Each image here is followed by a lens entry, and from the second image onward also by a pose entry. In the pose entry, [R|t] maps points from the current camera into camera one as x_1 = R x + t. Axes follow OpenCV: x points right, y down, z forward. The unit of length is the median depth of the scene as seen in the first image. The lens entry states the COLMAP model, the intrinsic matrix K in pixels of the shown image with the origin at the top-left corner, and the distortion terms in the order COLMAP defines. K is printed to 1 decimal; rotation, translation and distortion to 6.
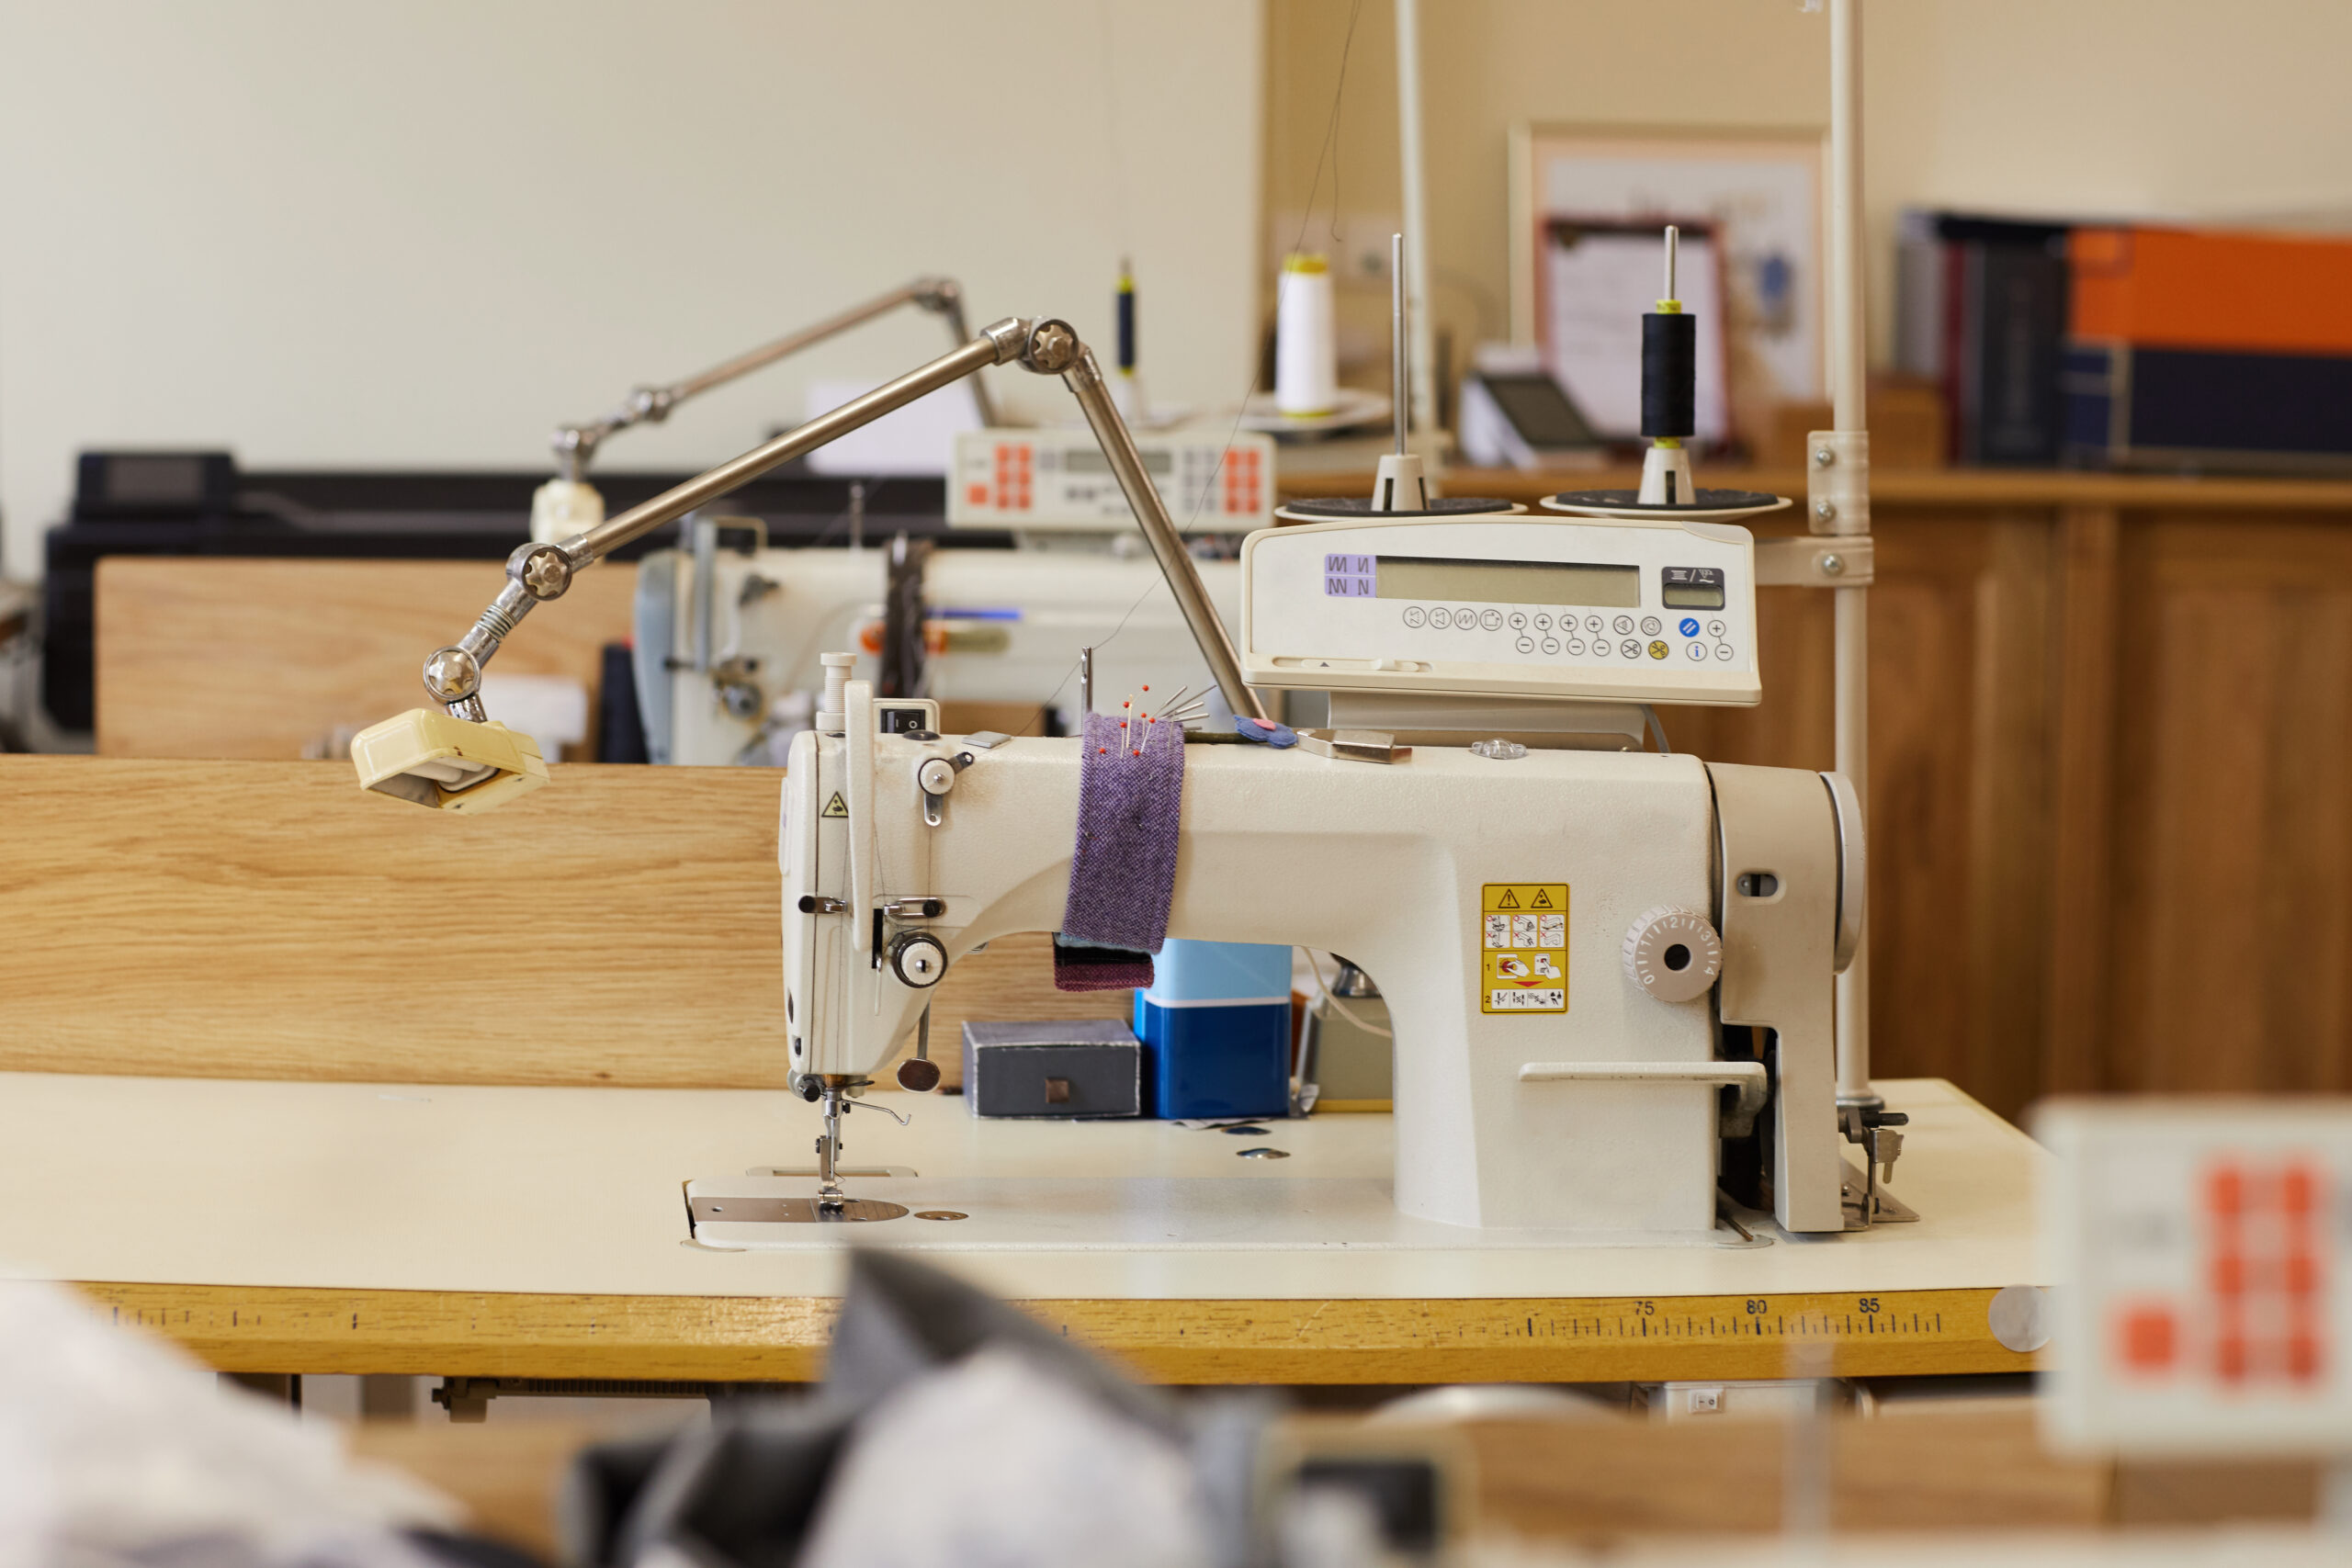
lens RADIAL K [[5719.3, 0, 1176.3], [0, 5719.3, 784.5], [0, 0, 1]] dist [-0.184431, 0.000000]
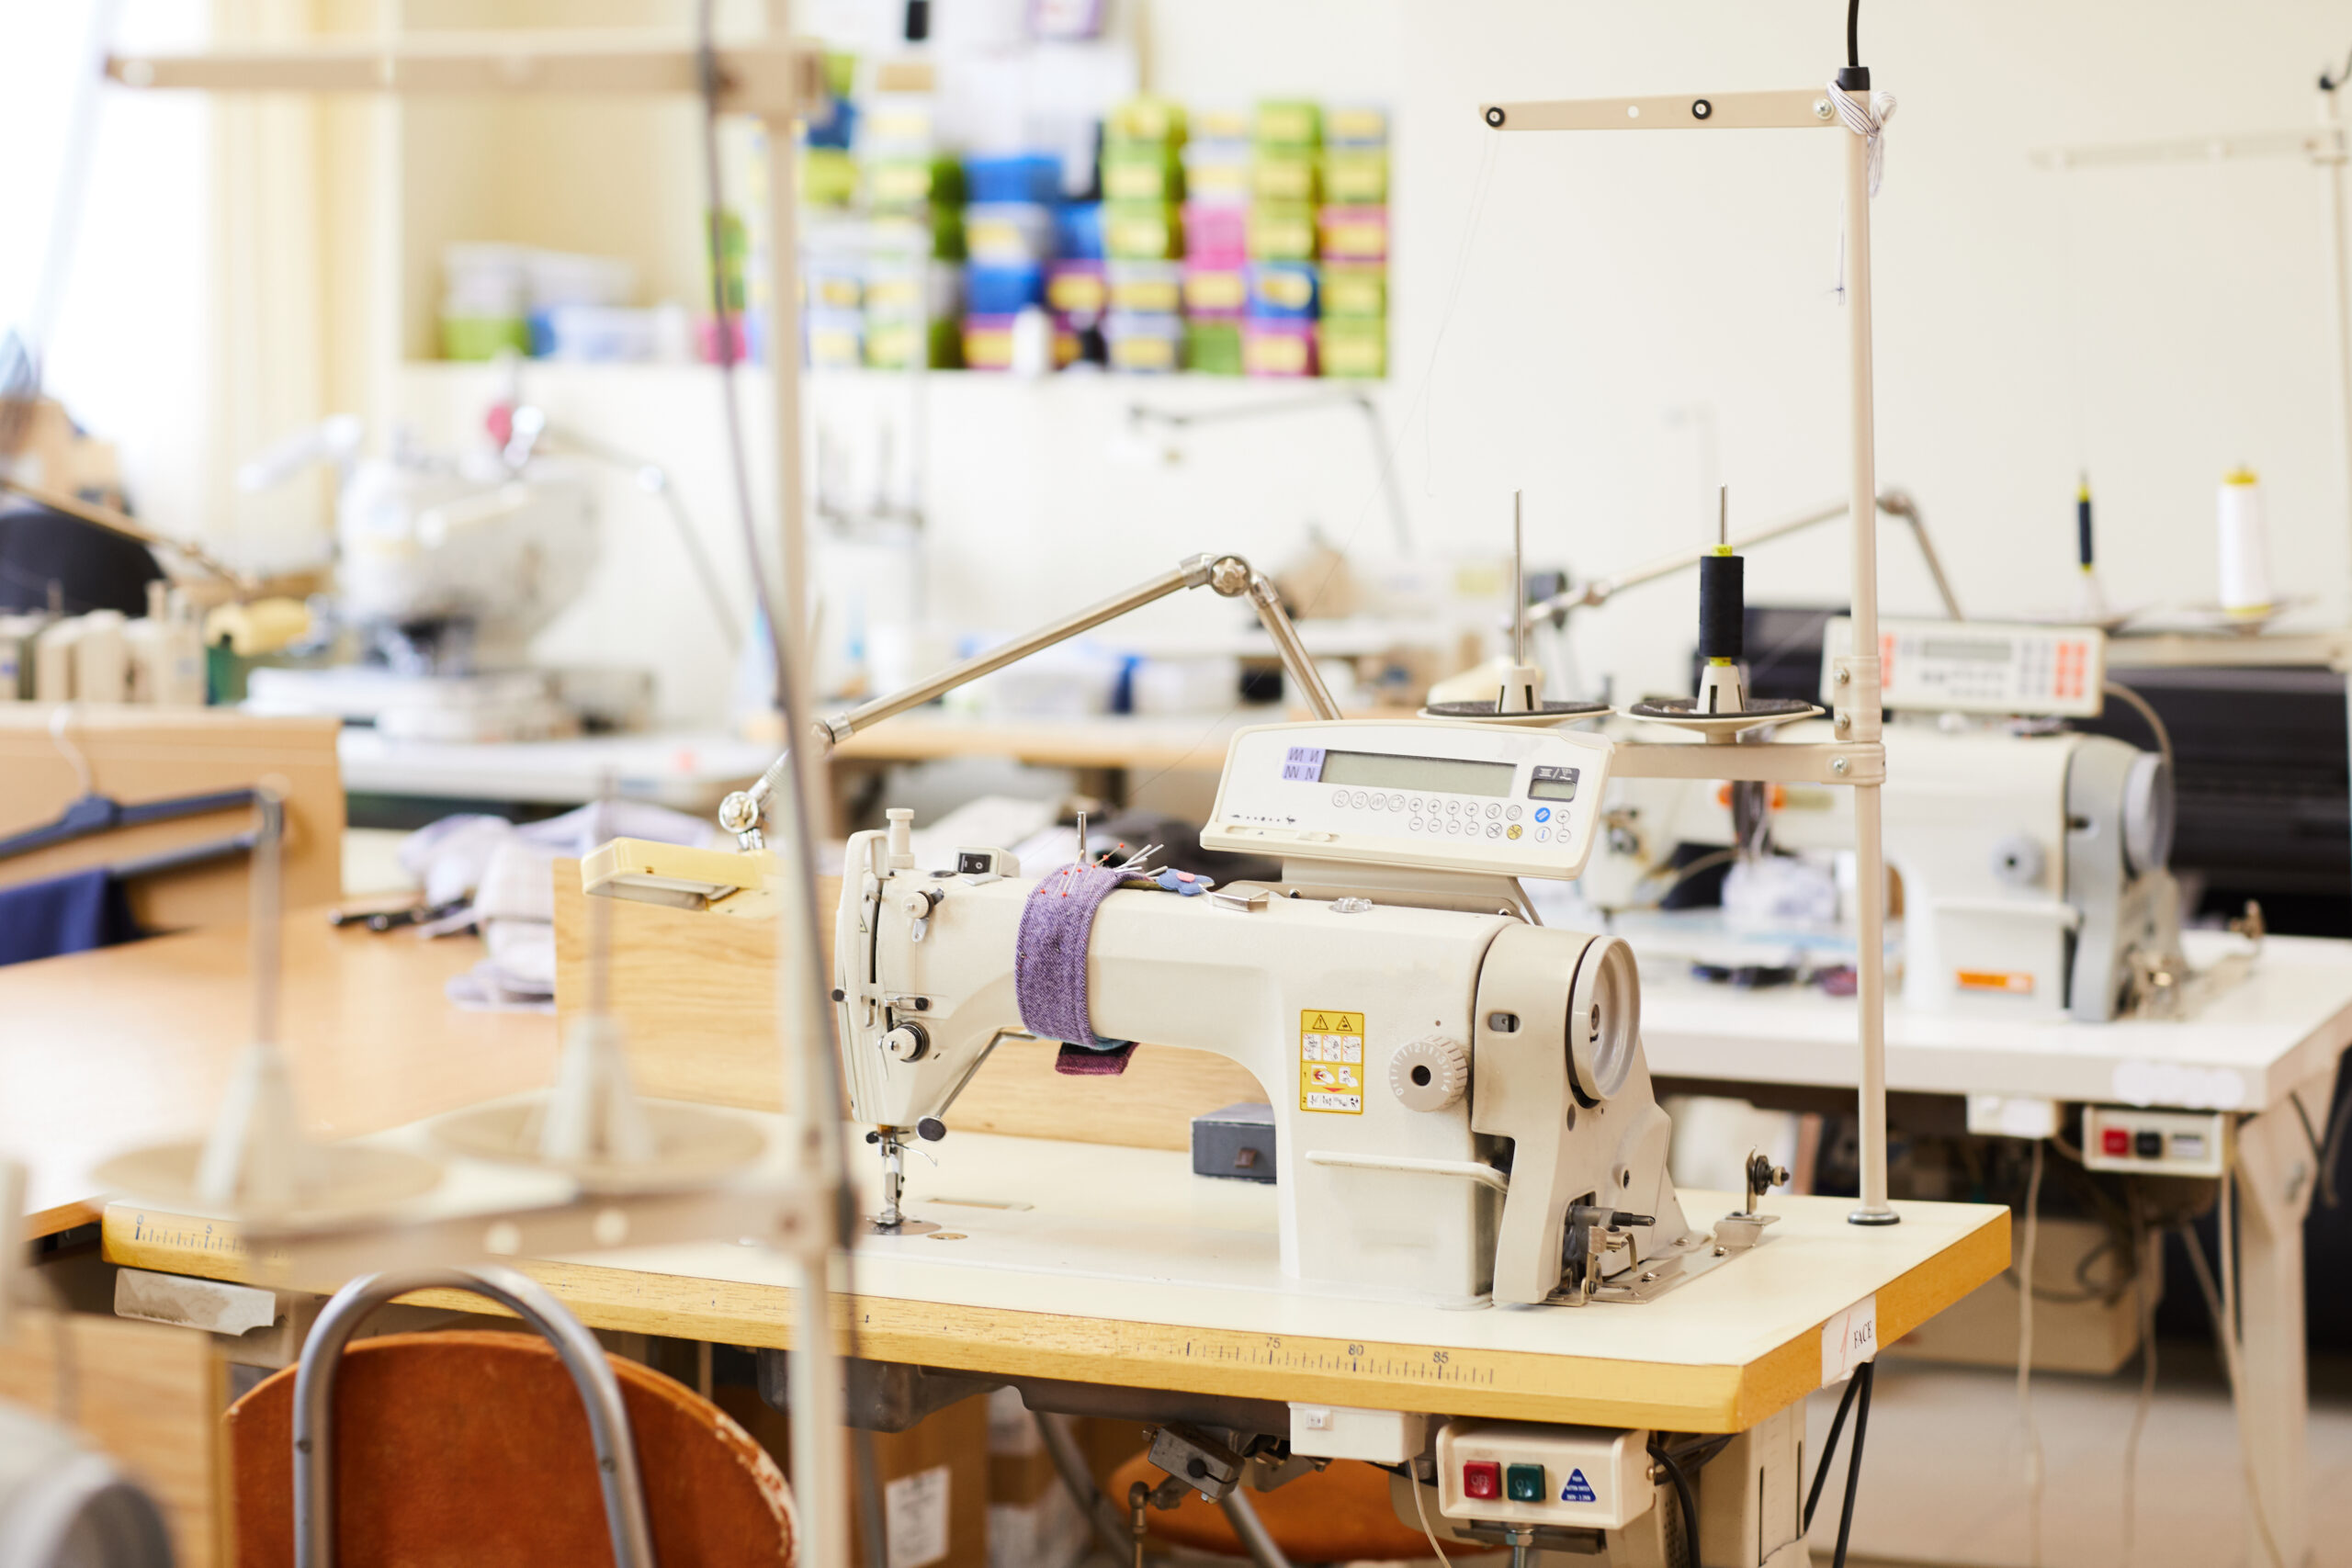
lens RADIAL K [[5719.3, 0, 1175.8], [0, 5719.3, 783.8], [0, 0, 1]] dist [-0.184431, 0.000000]
pose [[0.855992, 0.036029, -0.515732, 0.665979], [-0.044742, 0.998989, -0.004473, -0.025231], [0.515049, 0.026904, 0.856738, -0.108771]]
